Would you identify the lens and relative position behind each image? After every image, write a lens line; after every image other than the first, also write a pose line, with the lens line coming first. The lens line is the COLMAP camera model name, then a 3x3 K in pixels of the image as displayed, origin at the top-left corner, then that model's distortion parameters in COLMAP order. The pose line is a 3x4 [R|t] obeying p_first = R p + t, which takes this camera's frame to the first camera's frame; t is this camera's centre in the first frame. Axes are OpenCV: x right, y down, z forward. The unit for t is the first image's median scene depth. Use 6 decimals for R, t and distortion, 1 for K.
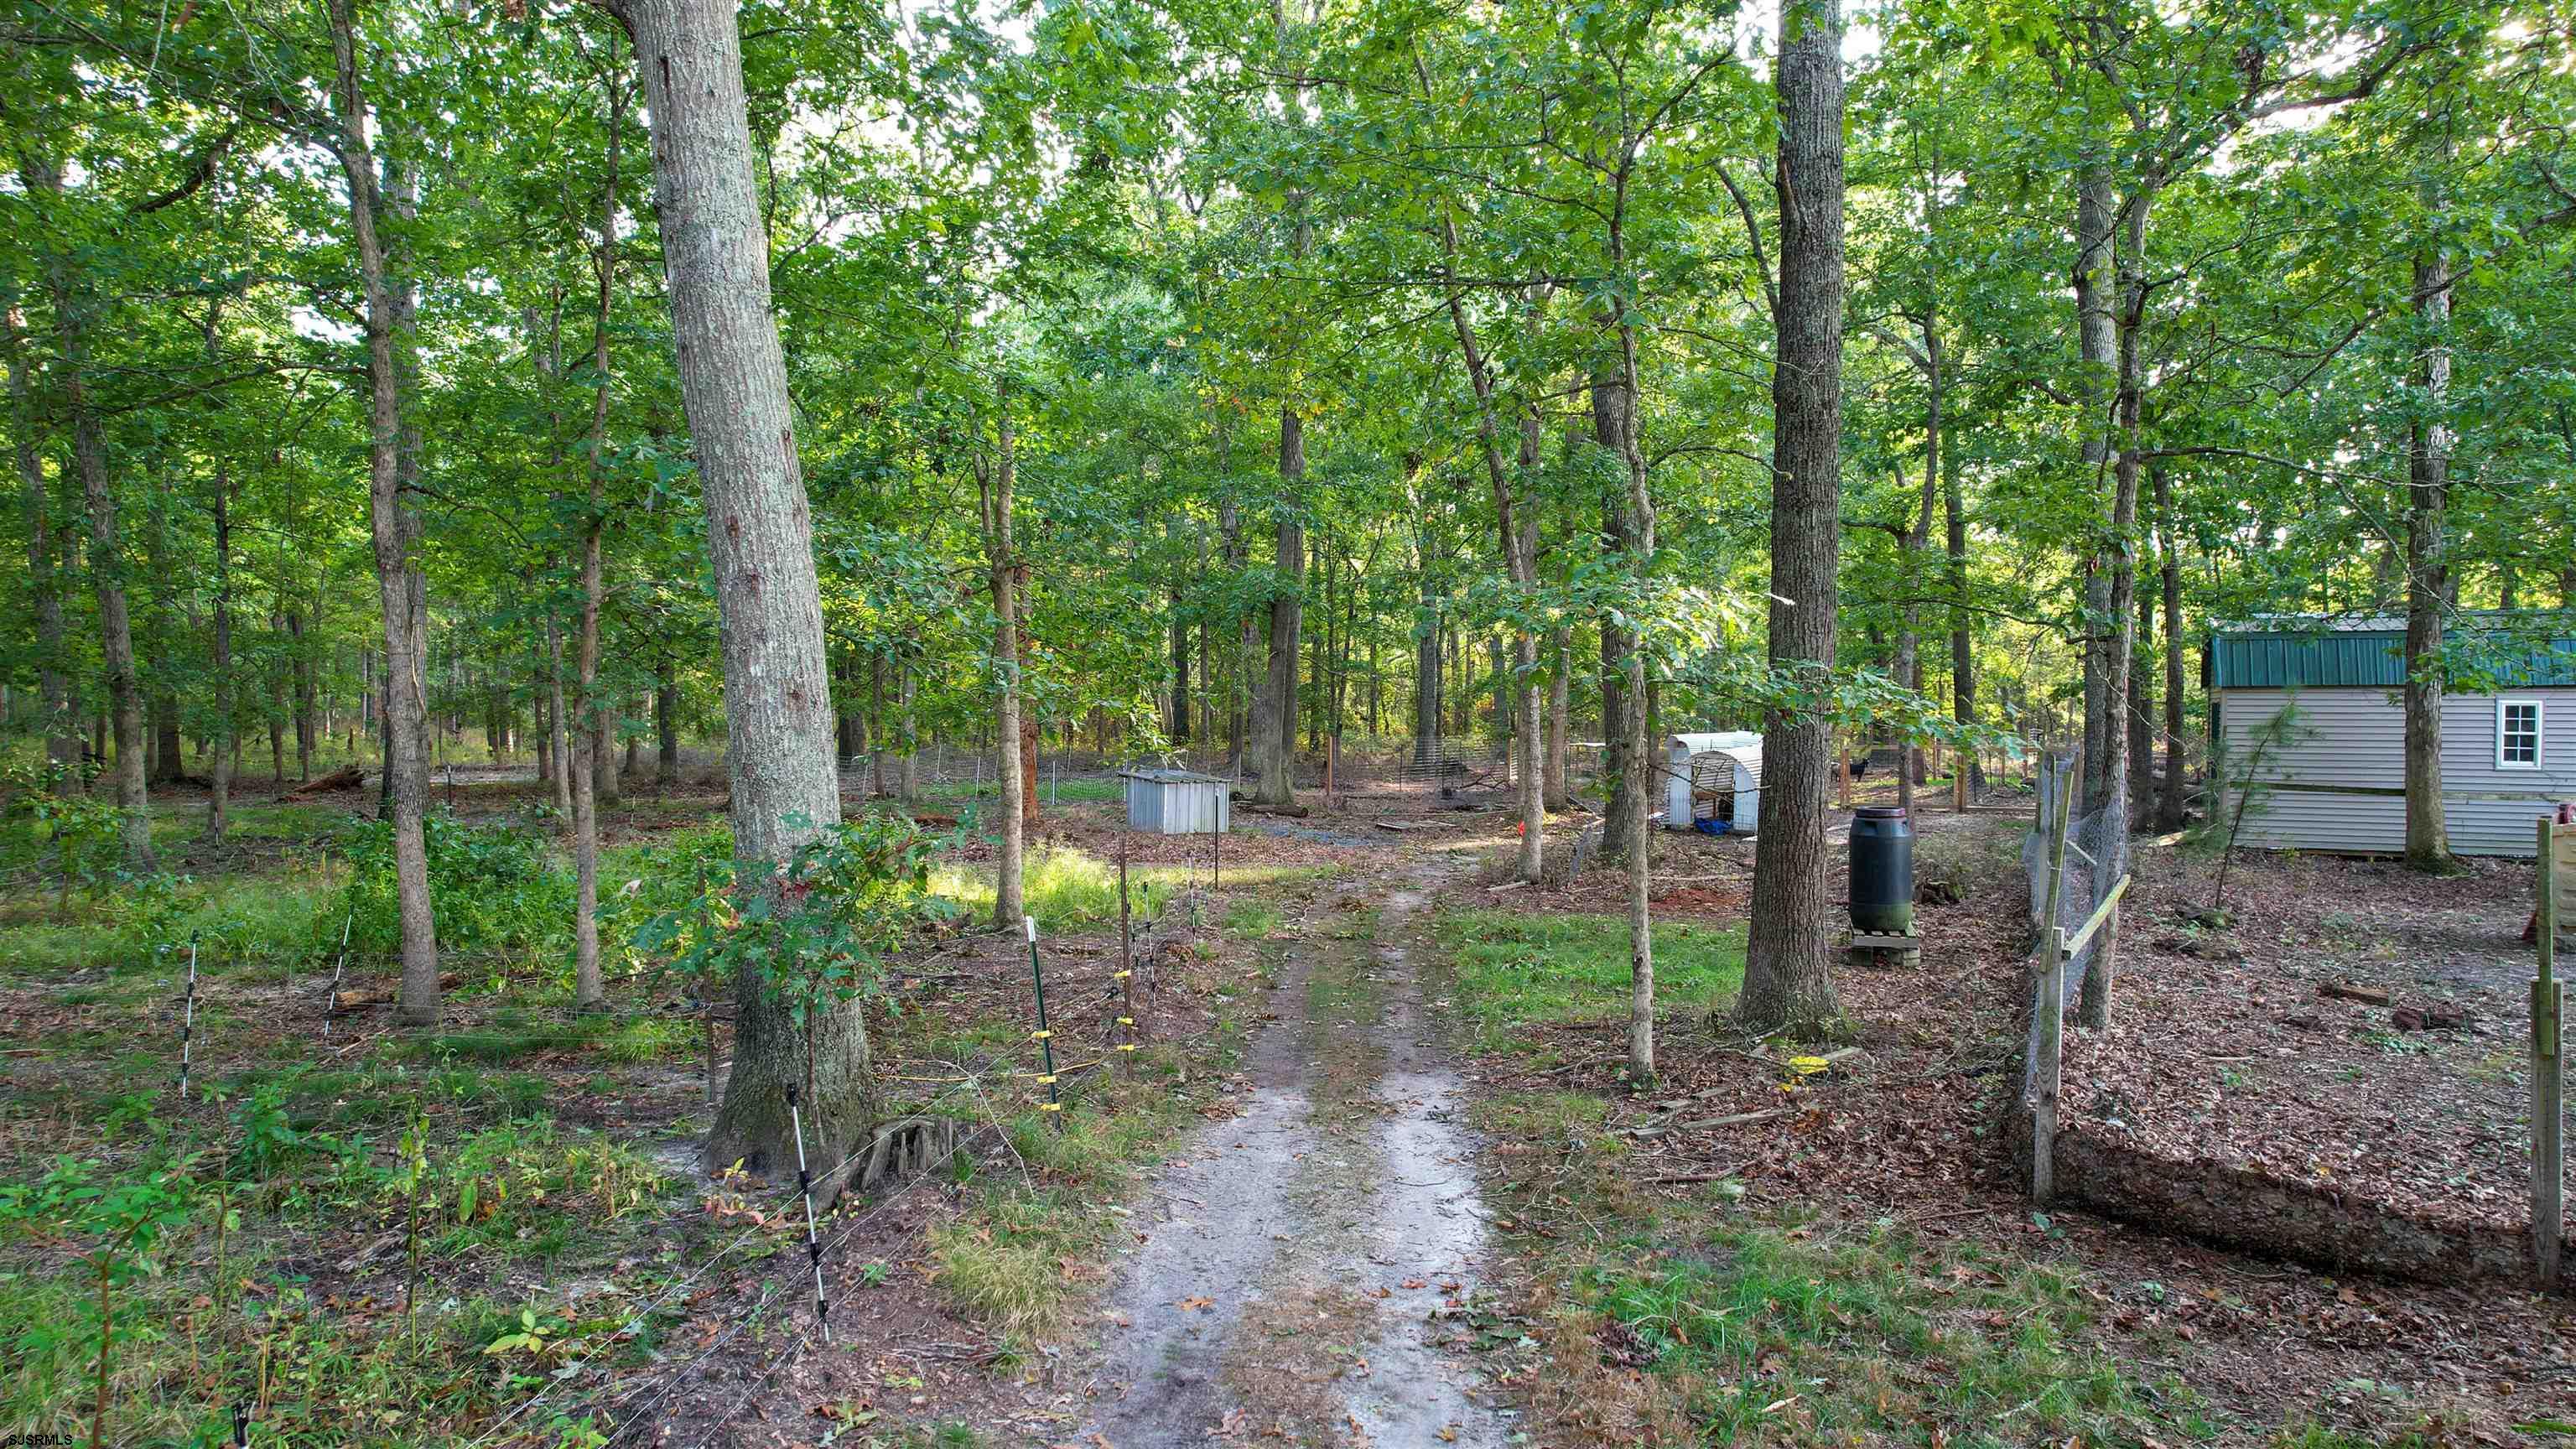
lens RADIAL K [[1649.0, 0, 1288.6], [0, 1649.0, 720.6], [0, 0, 1]] dist [0.003617, 0.001950]
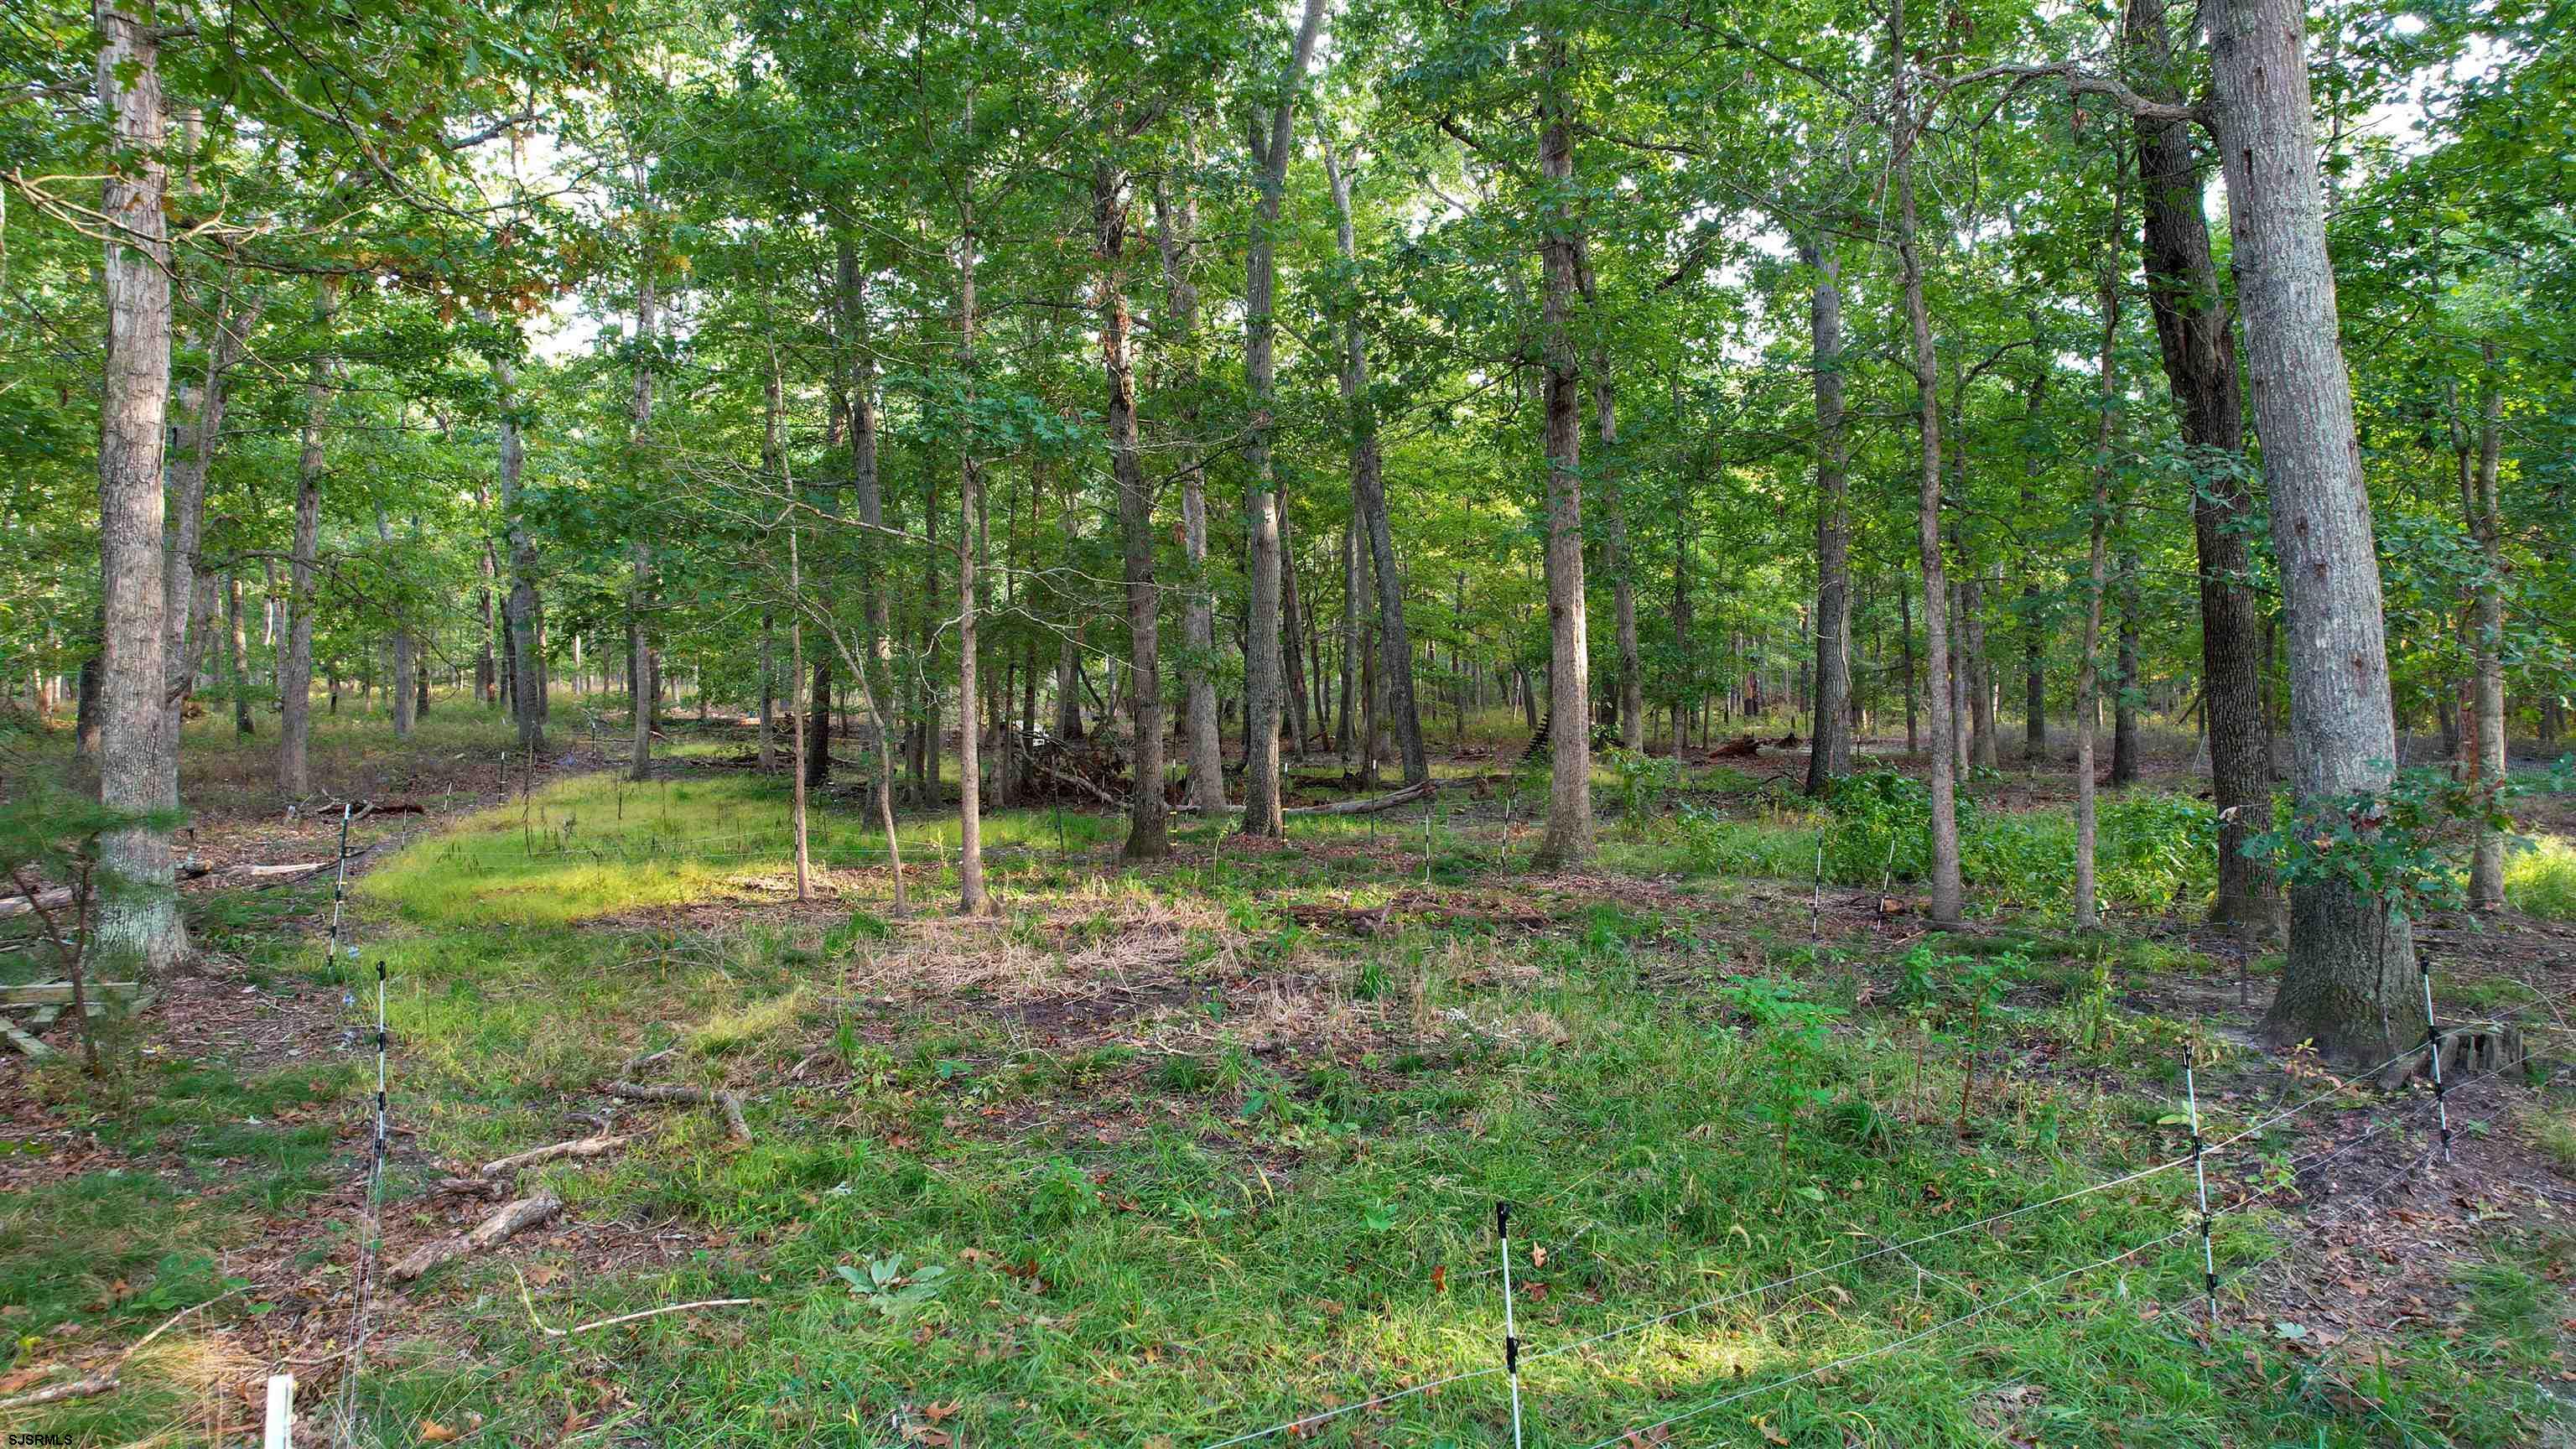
lens RADIAL K [[1649.0, 0, 1287.2], [0, 1649.0, 729.4], [0, 0, 1]] dist [0.003617, 0.001950]
pose [[0.732134, 0.018338, -0.680914, -0.052334], [-0.007739, 0.999797, 0.018605, 0.016349], [0.681117, -0.008352, 0.732127, -0.404736]]
